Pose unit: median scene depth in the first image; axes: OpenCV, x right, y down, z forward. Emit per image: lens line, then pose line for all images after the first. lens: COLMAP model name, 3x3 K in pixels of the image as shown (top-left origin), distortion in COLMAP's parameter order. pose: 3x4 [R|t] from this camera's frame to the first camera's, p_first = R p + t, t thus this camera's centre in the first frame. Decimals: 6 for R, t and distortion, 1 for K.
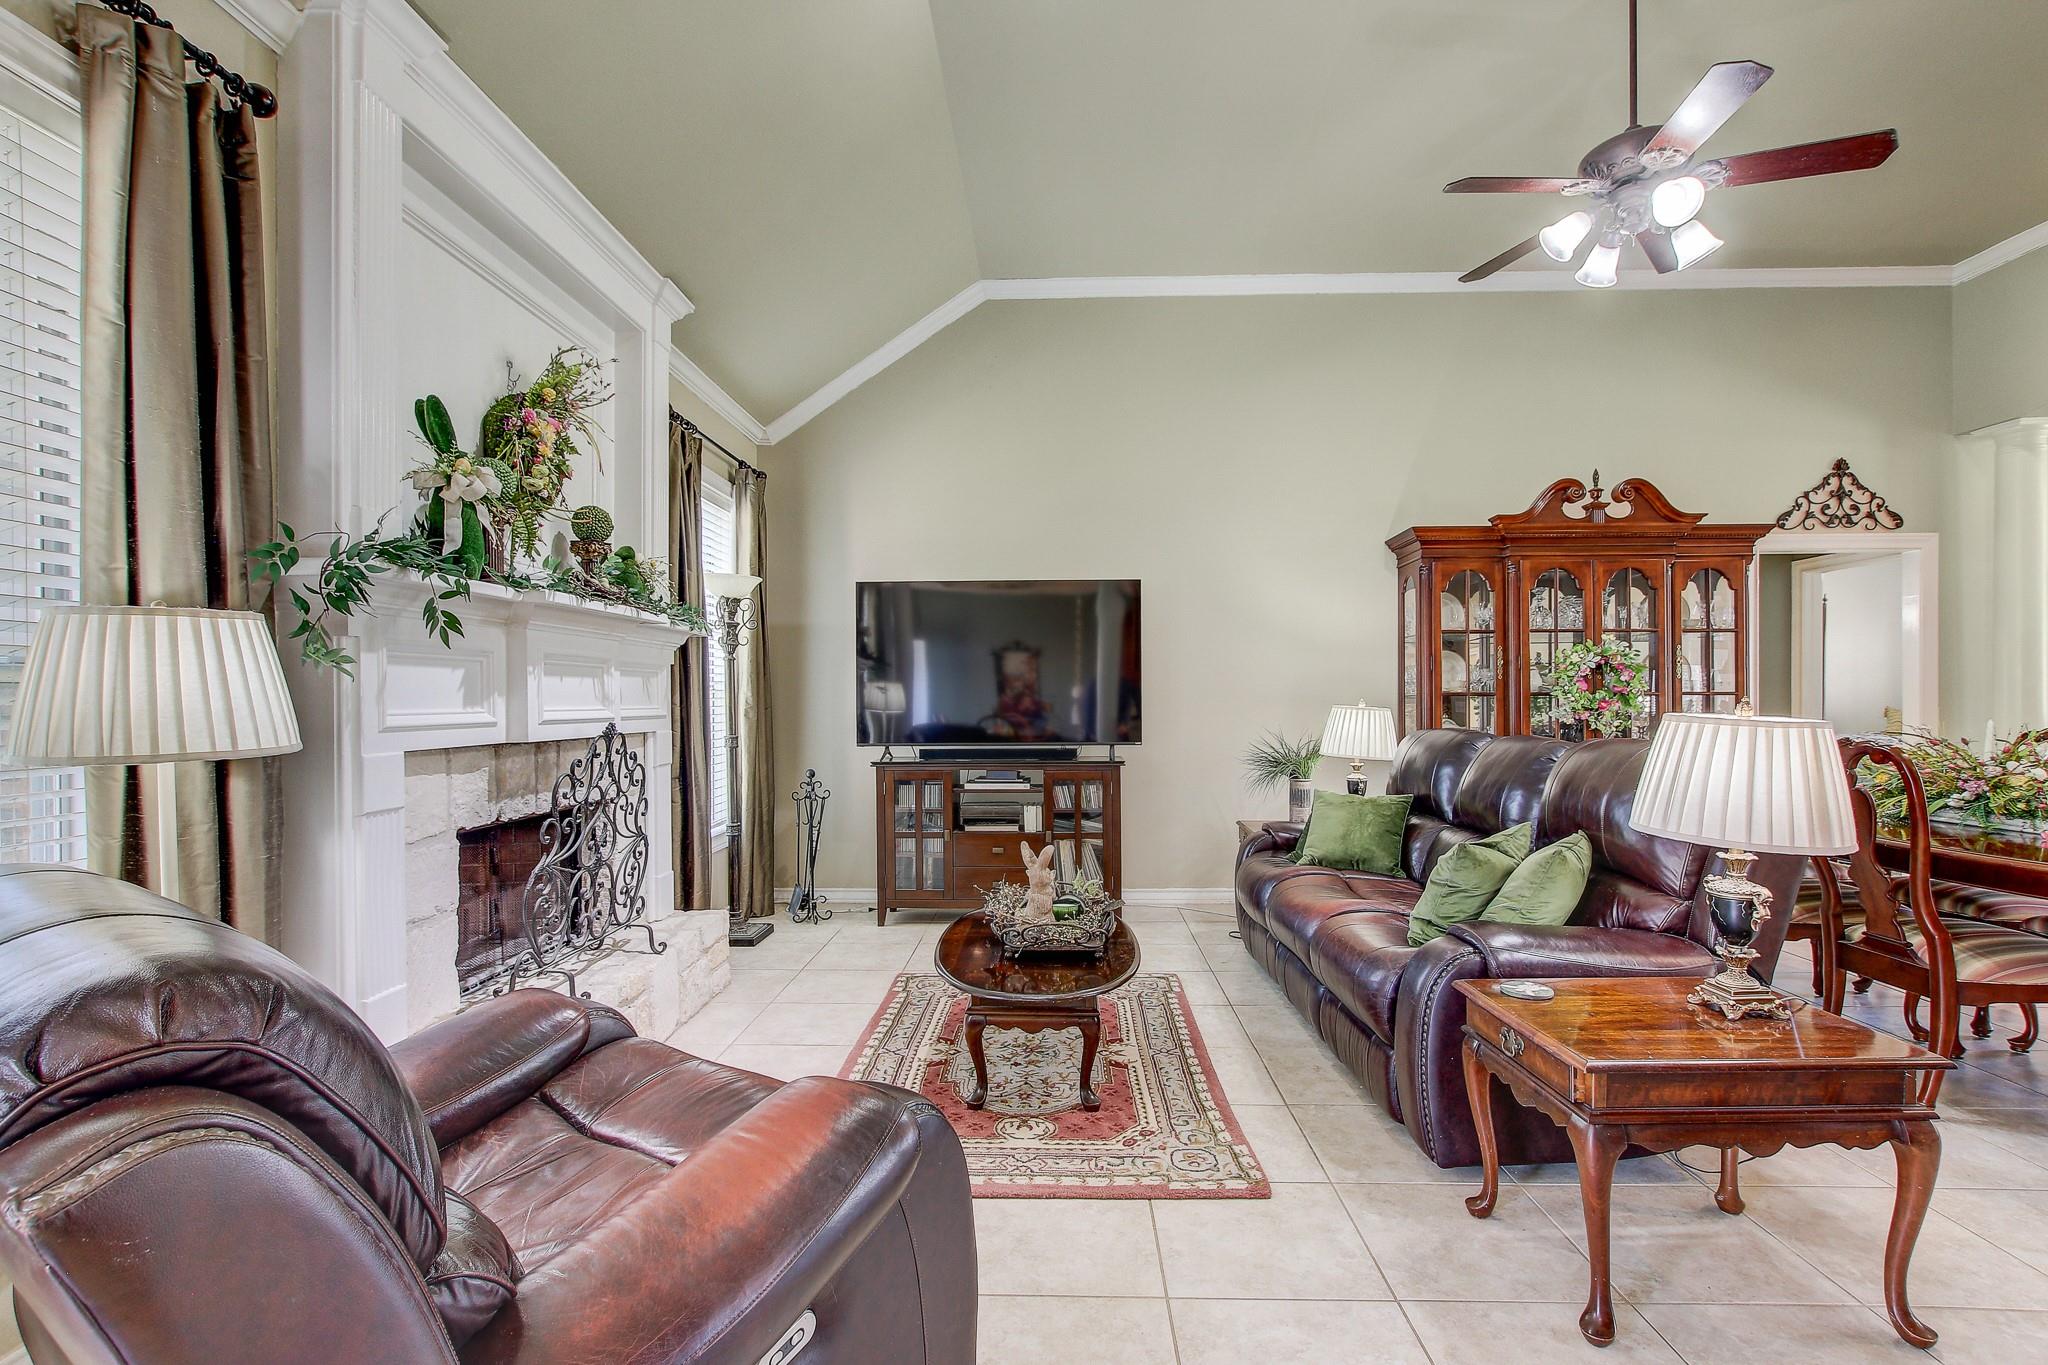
lens RADIAL K [[939.1, 0, 1027.9], [0, 939.1, 704.6], [0, 0, 1]] dist [-0.012983, 0.004052]
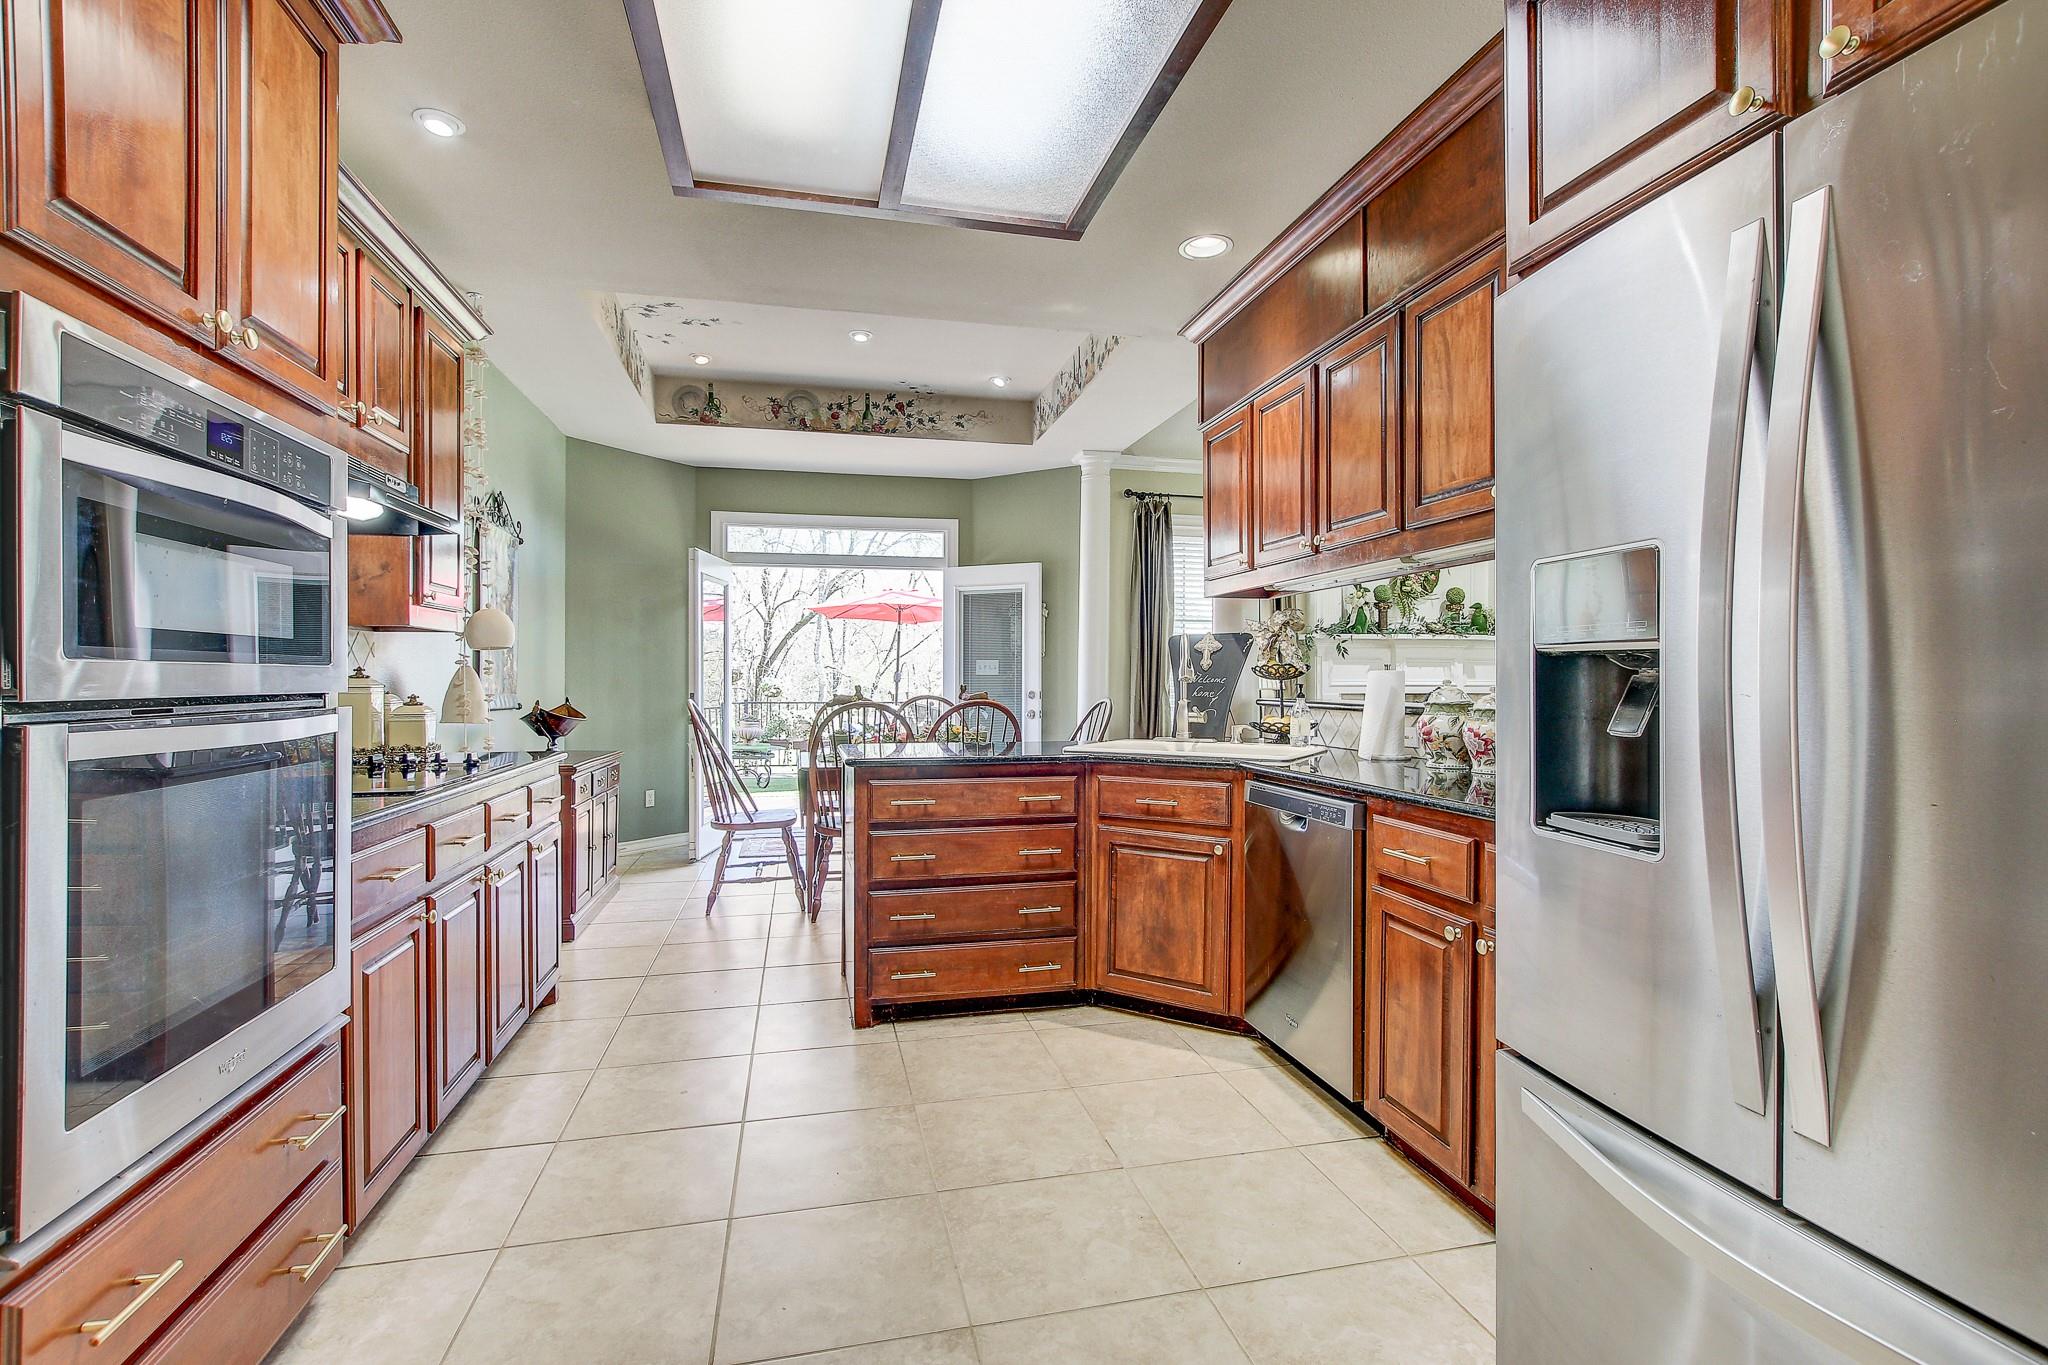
lens RADIAL K [[939.1, 0, 1026.1], [0, 939.1, 677.4], [0, 0, 1]] dist [-0.012983, 0.004052]
pose [[0.266327, -0.000522, -0.963882, 2.267834], [-0.009830, 0.999946, -0.003257, 0.021474], [0.963833, 0.010342, 0.266308, -0.885098]]
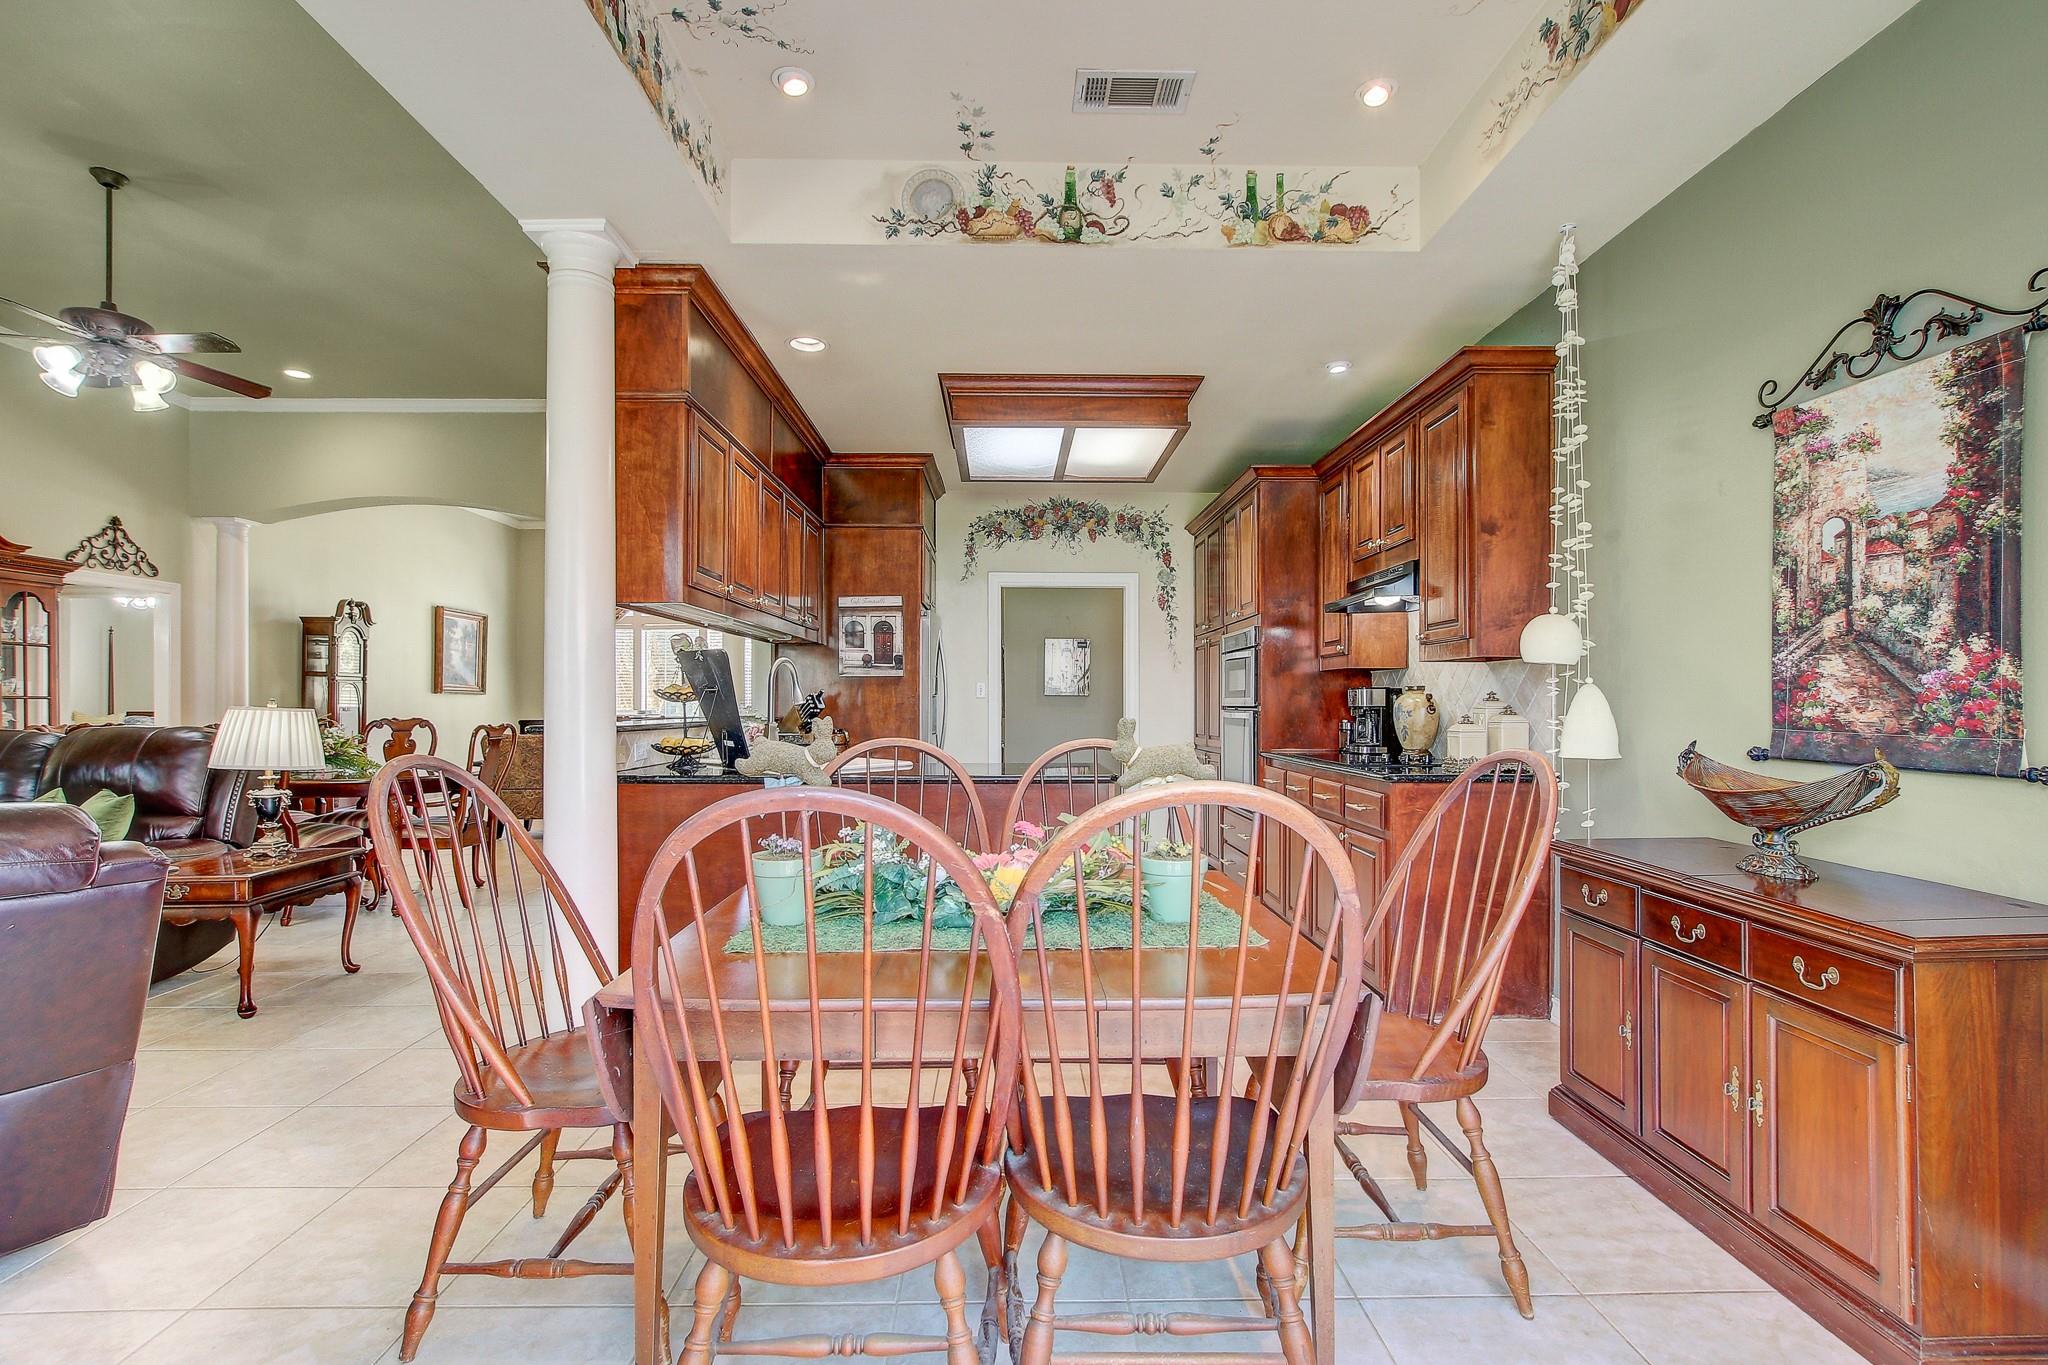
lens RADIAL K [[939.1, 0, 1022.4], [0, 939.1, 702.9], [0, 0, 1]] dist [-0.012983, 0.004052]
pose [[-0.051132, 0.001040, 0.998691, -1.271873], [0.010005, 0.999950, -0.000529, 0.019628], [-0.998642, 0.009965, -0.051140, -0.494114]]
